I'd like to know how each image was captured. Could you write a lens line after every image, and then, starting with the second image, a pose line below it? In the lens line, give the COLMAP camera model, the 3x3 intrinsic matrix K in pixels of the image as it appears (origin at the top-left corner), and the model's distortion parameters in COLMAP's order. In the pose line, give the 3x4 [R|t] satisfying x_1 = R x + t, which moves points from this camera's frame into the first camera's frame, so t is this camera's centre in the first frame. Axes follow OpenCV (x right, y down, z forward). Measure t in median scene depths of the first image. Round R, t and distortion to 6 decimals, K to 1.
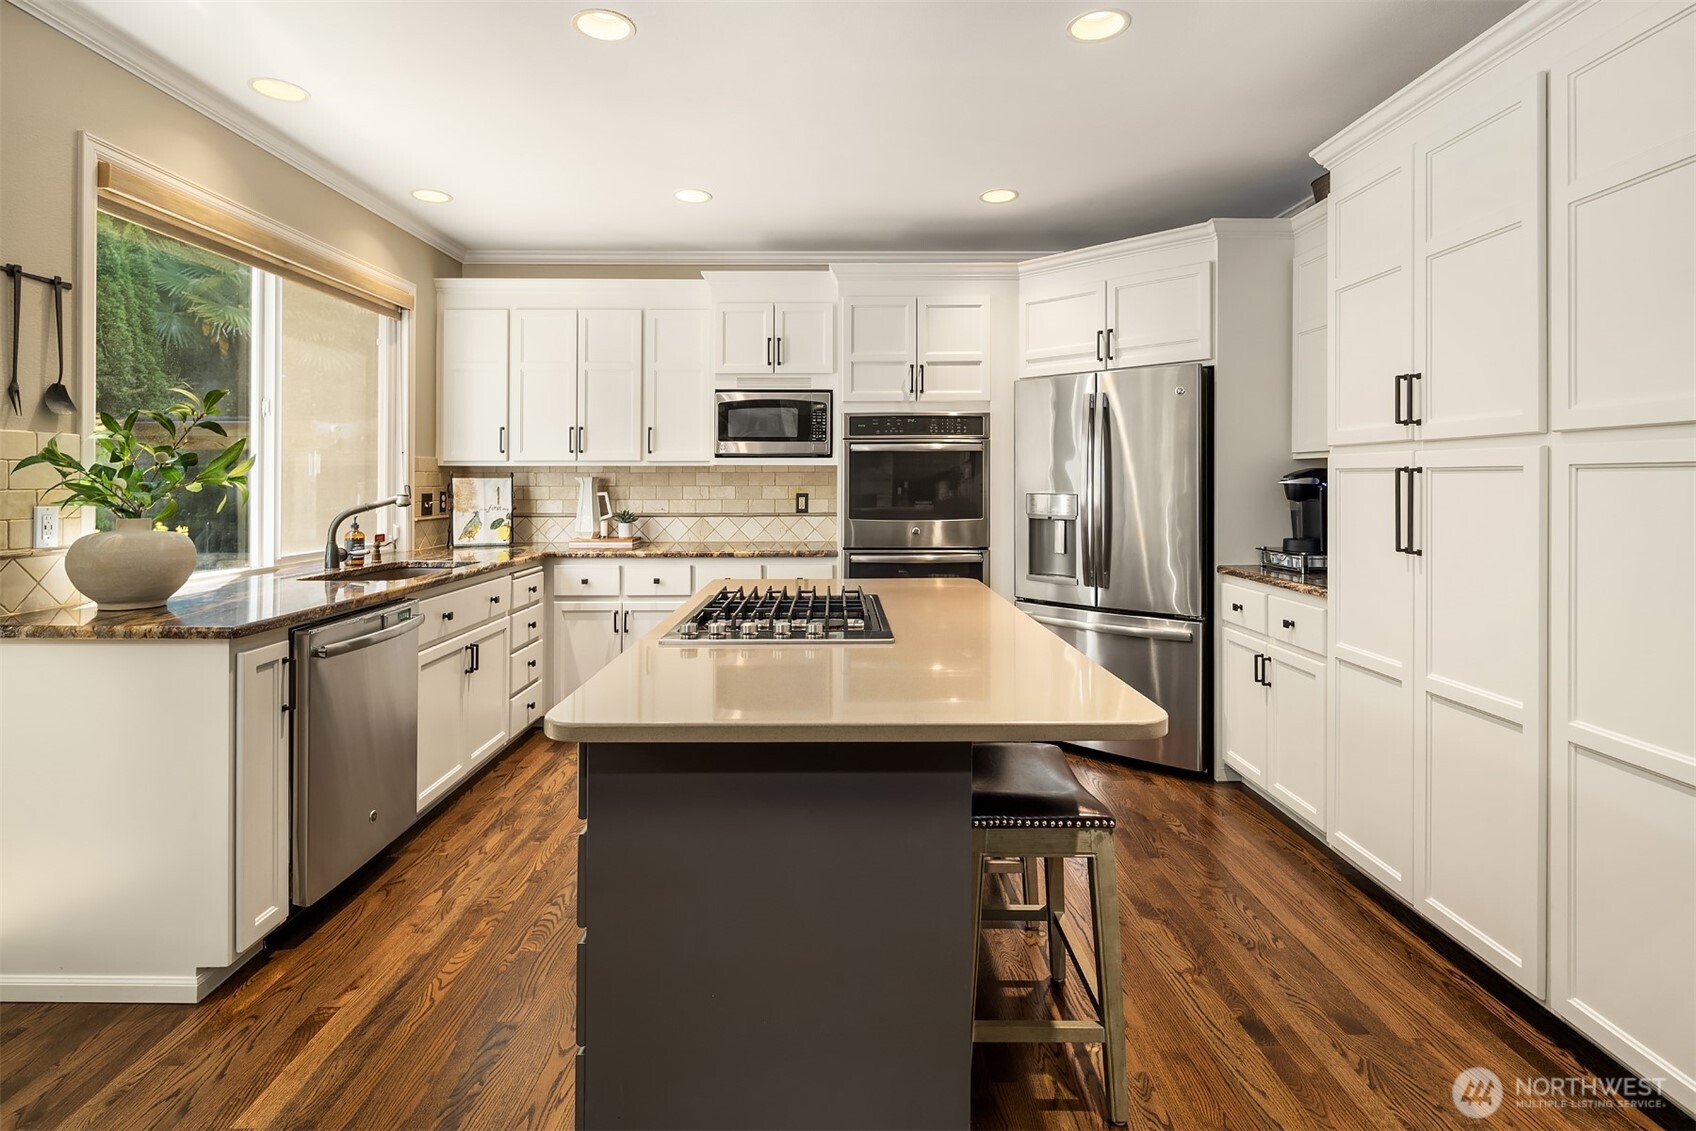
lens RADIAL K [[864.1, 0, 830.2], [0, 864.1, 486.9], [0, 0, 1]] dist [0.004524, 0.000446]
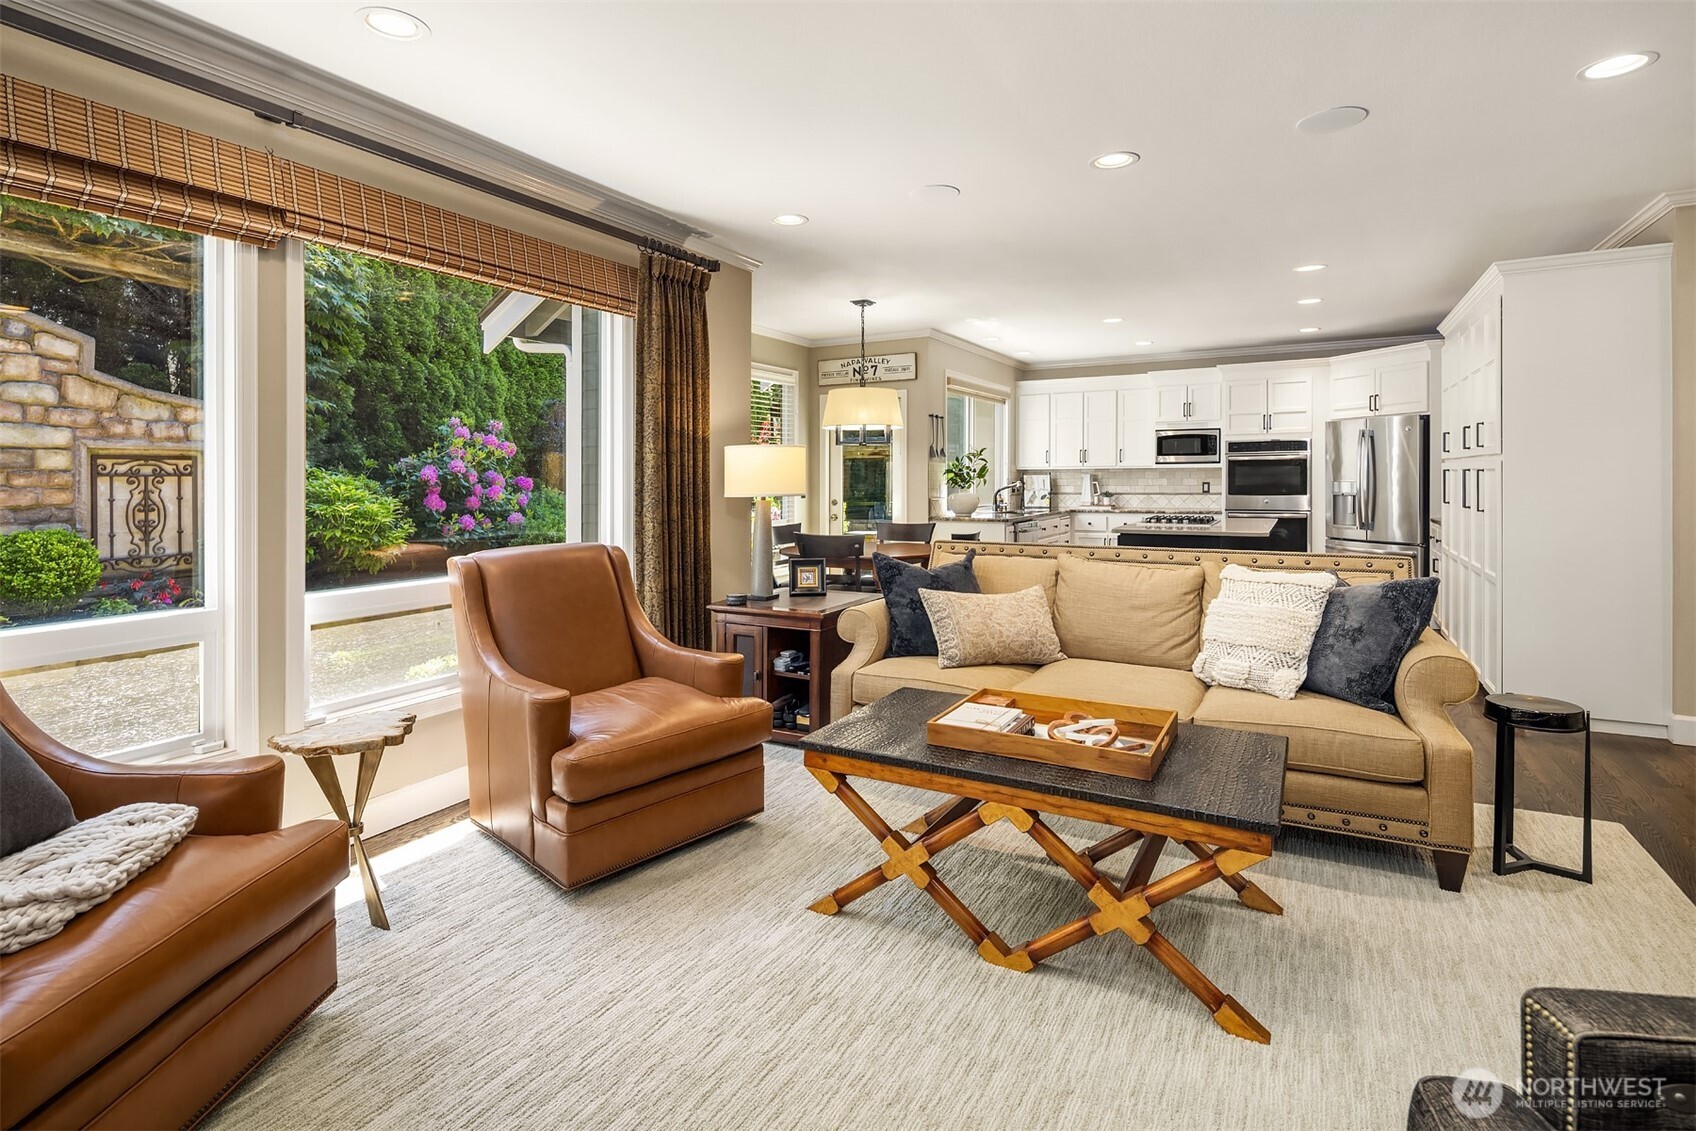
lens RADIAL K [[864.1, 0, 816.3], [0, 864.1, 491.5], [0, 0, 1]] dist [0.004524, 0.000446]
pose [[0.869950, 0.003304, -0.493129, 0.171669], [0.001758, 0.999950, 0.009801, 0.008548], [0.493137, -0.009393, 0.869901, -1.131274]]
